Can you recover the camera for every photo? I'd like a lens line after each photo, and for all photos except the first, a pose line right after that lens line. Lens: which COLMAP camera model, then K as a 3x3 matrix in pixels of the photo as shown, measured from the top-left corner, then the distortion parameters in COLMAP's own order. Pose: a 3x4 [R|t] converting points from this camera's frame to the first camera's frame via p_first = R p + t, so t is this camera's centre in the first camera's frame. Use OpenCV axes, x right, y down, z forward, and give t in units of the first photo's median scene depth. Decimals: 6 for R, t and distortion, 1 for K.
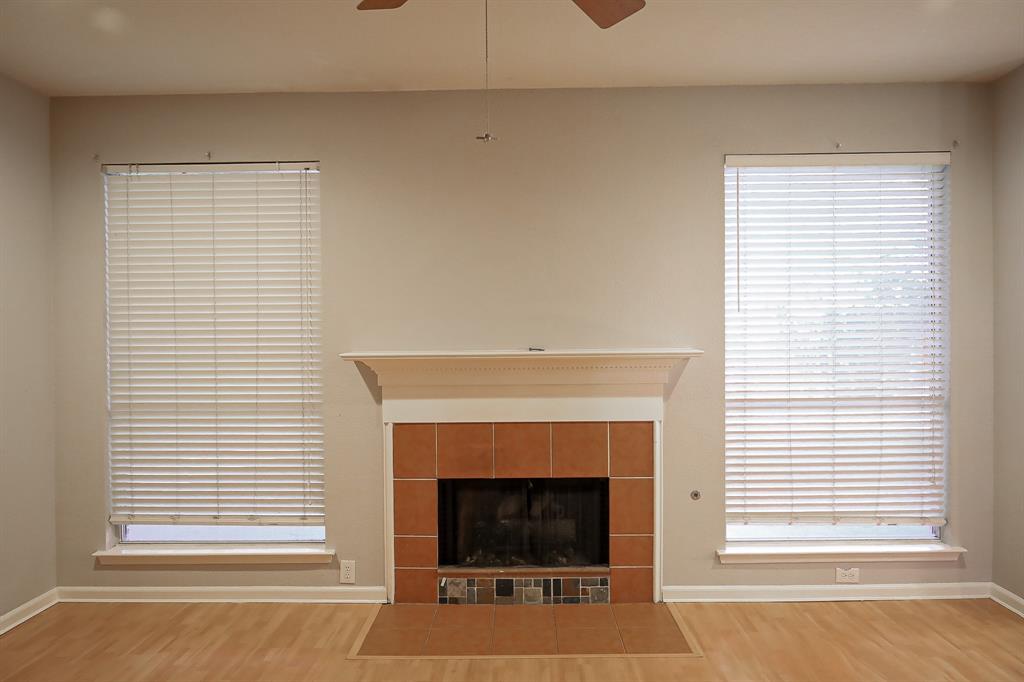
lens RADIAL K [[699.2, 0, 518.8], [0, 699.2, 342.4], [0, 0, 1]] dist [-0.013254, 0.003300]
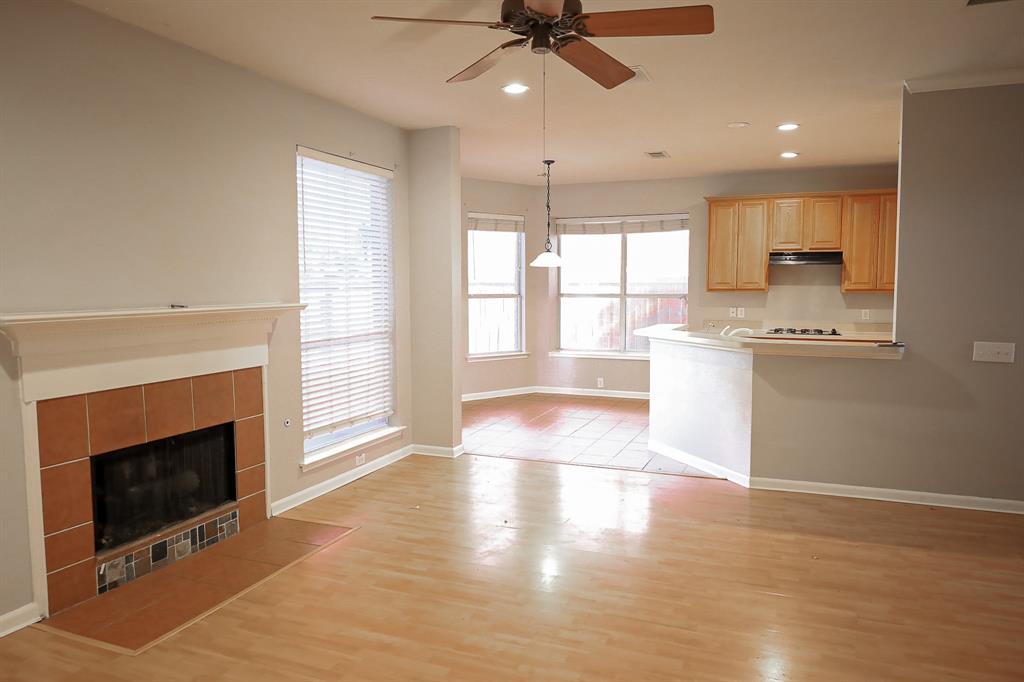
lens RADIAL K [[699.2, 0, 514.4], [0, 699.2, 341.2], [0, 0, 1]] dist [-0.013254, 0.003300]
pose [[0.358210, -0.067966, 0.931164, -0.728307], [0.007410, 0.997522, 0.069959, -0.006032], [-0.933612, -0.018160, 0.357826, 0.194414]]
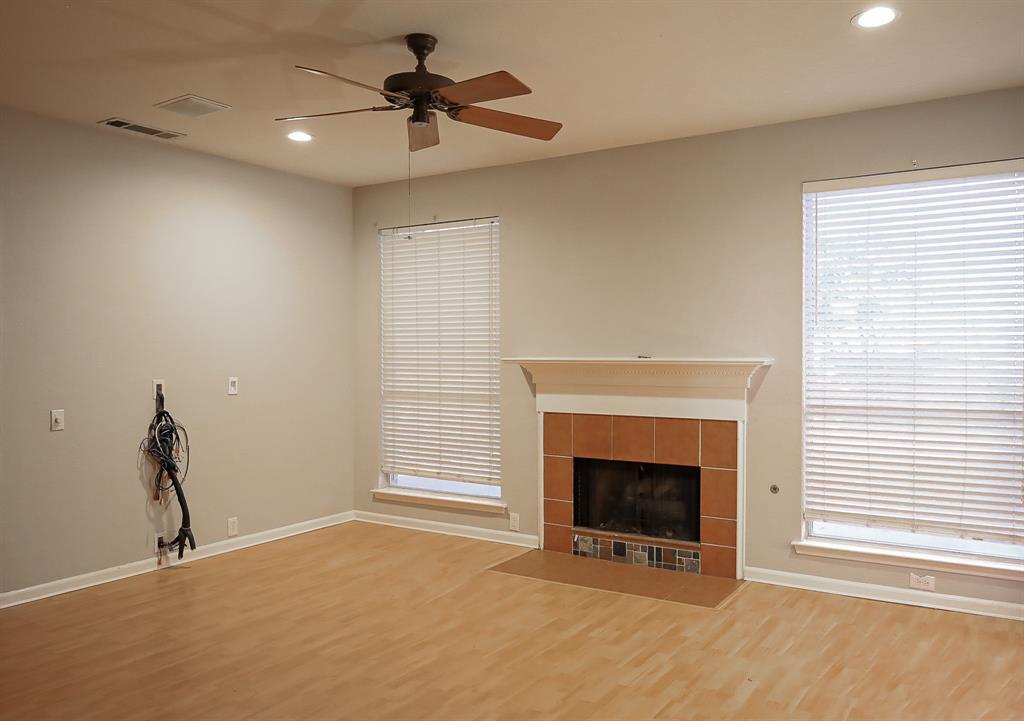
lens RADIAL K [[795.0, 0, 546.7], [0, 795.0, 353.5], [0, 0, 1]] dist [-0.006090, 0.003984]
pose [[0.861073, 0.010061, -0.508381, 0.582763], [-0.010300, 0.999944, 0.002345, 0.001941], [0.508376, 0.003217, 0.861129, -0.282949]]
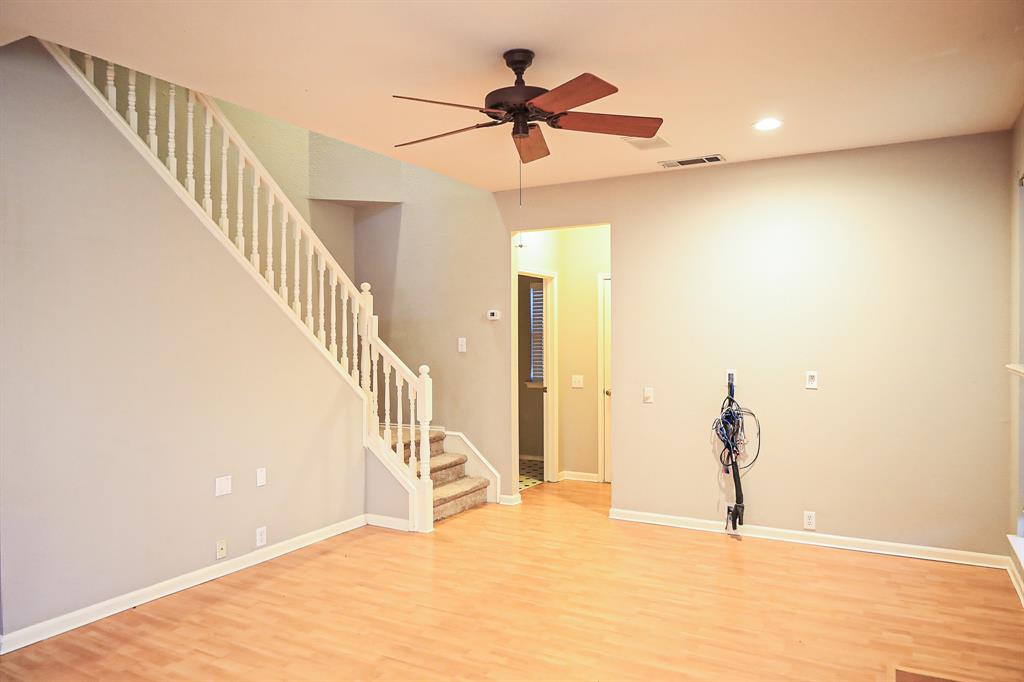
lens RADIAL K [[699.2, 0, 509.4], [0, 699.2, 340.1], [0, 0, 1]] dist [-0.013254, 0.003300]
pose [[-0.482100, 0.016398, -0.875963, 0.735355], [0.002153, 0.999844, 0.017532, -0.026889], [0.876114, 0.006567, -0.482060, 0.832552]]
